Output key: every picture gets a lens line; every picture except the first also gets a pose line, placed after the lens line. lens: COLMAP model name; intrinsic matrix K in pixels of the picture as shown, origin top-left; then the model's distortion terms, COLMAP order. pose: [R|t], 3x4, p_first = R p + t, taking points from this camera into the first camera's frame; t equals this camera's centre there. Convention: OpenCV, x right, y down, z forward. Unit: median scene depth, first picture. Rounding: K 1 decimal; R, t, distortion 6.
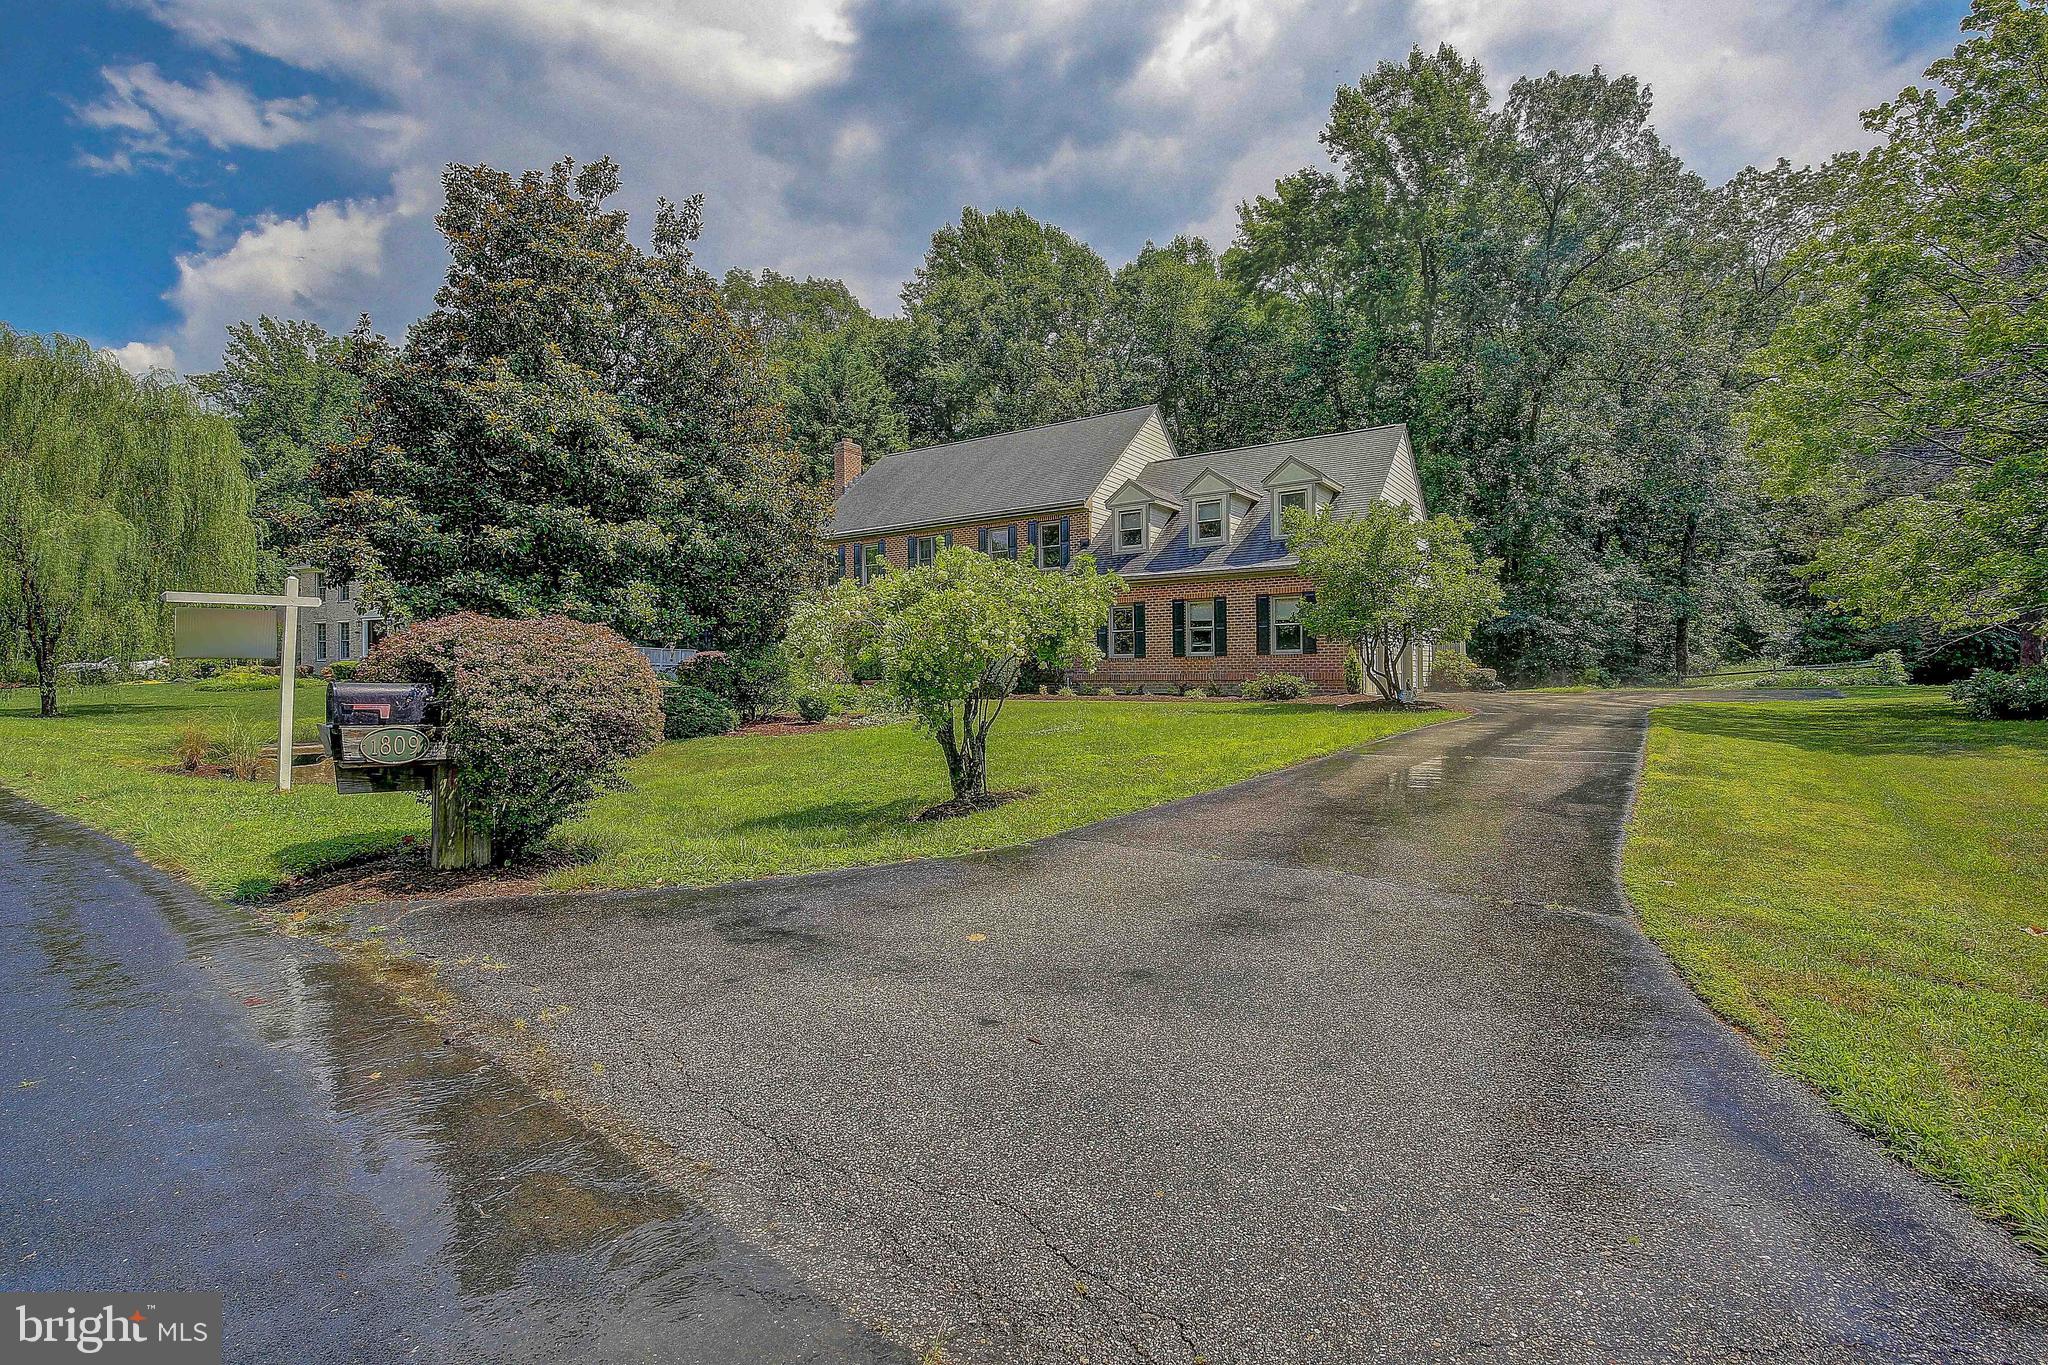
lens RADIAL K [[942.0, 0, 1012.6], [0, 942.0, 669.9], [0, 0, 1]] dist [-0.039243, 0.006899]
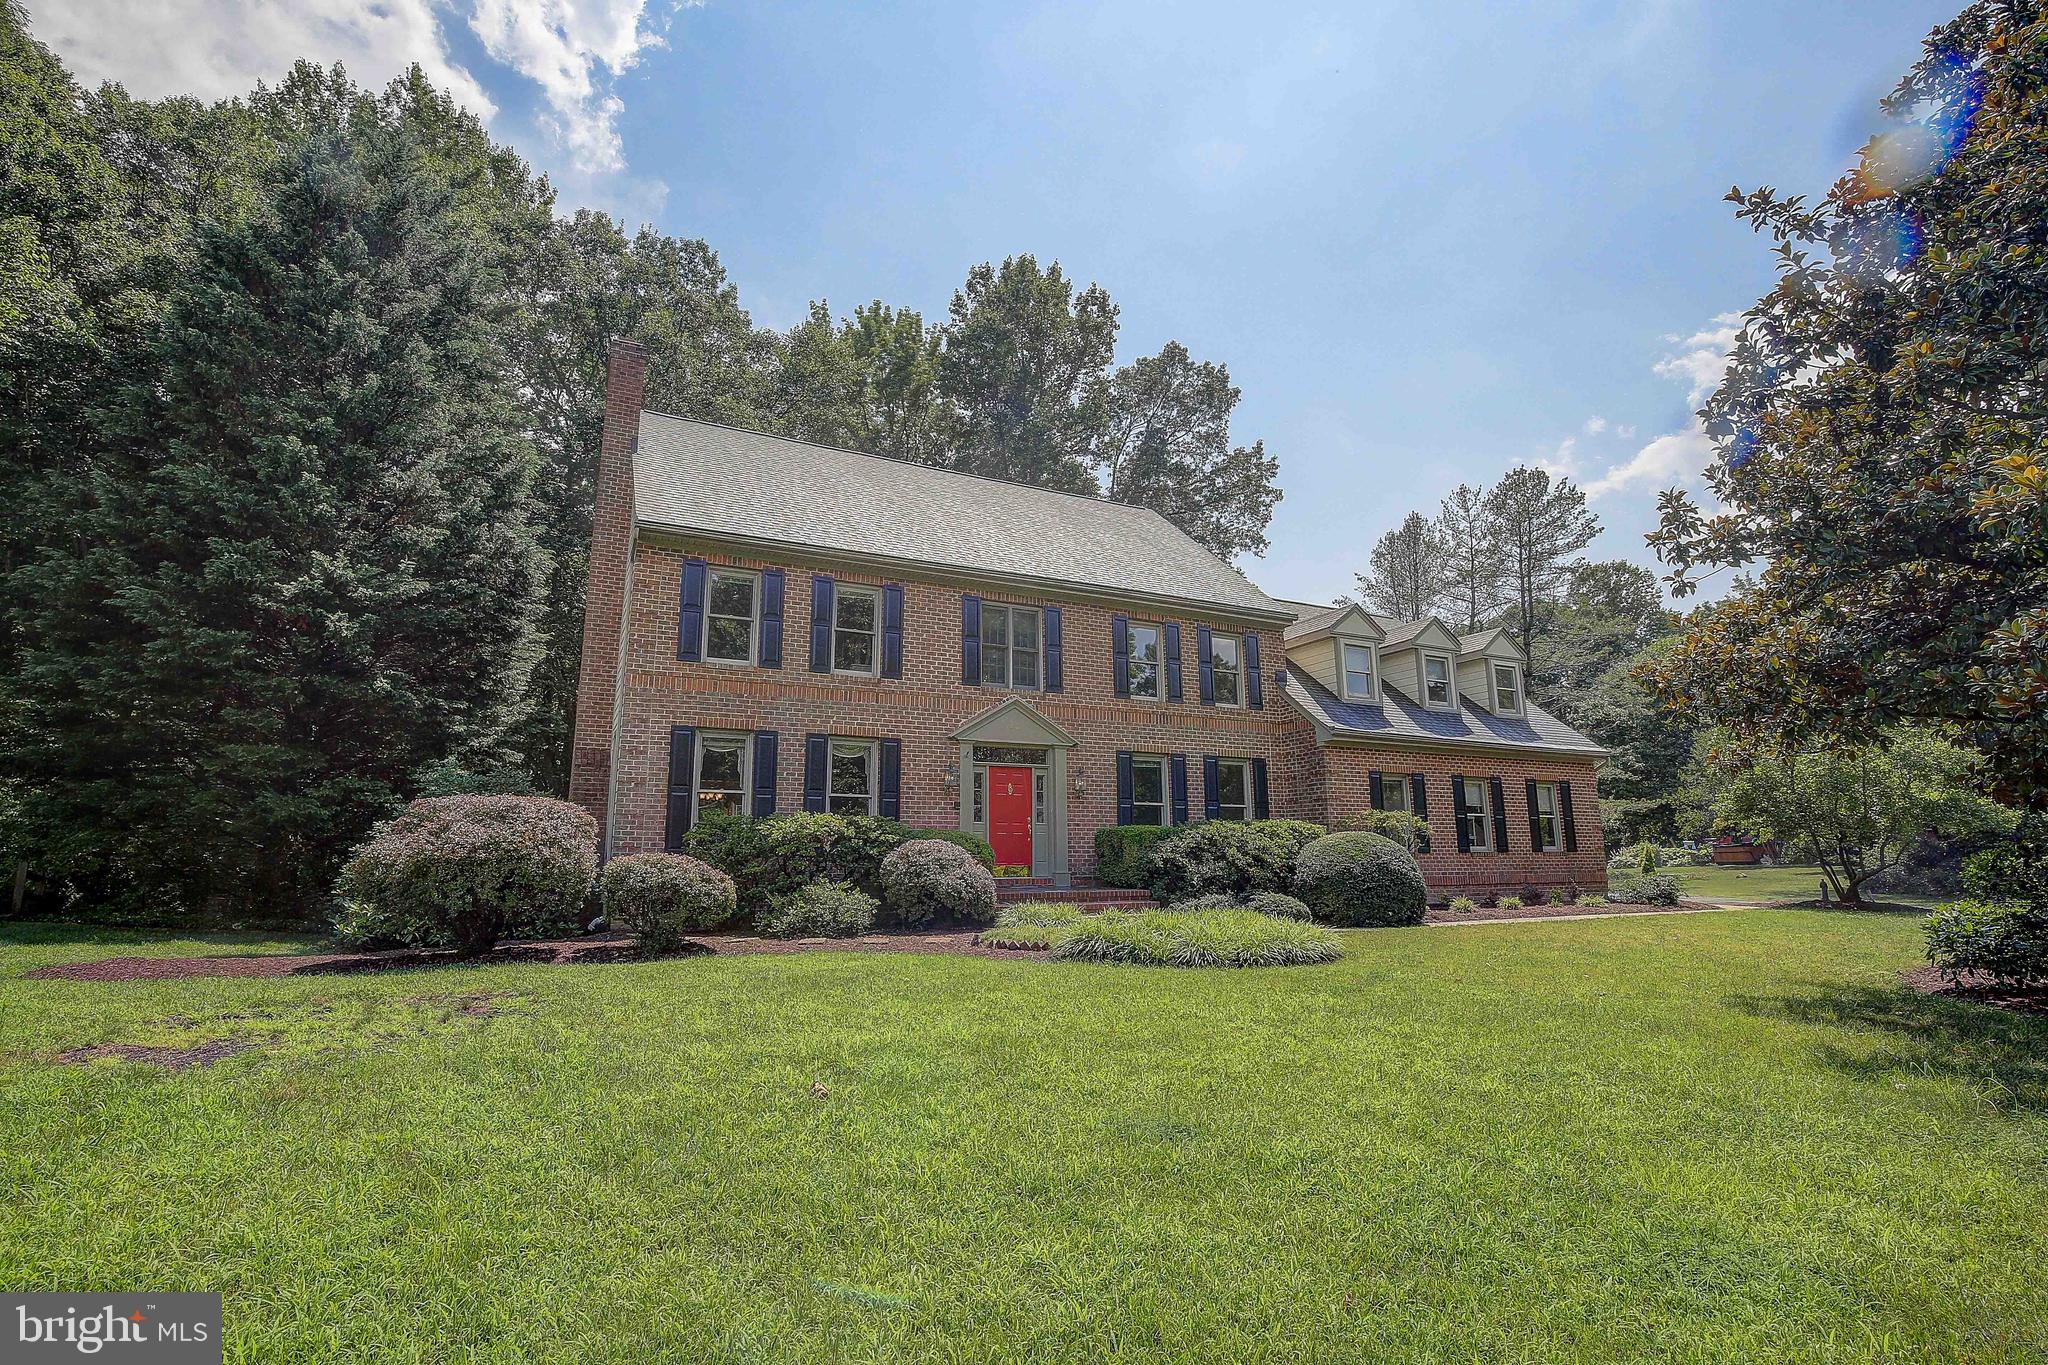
lens RADIAL K [[942.0, 0, 1012.6], [0, 942.0, 669.9], [0, 0, 1]] dist [-0.039243, 0.006899]
pose [[0.479710, 0.198651, 0.854644, -0.421996], [0.000059, 0.974027, -0.226433, 0.007789], [-0.877427, 0.108673, 0.467238, 0.617217]]
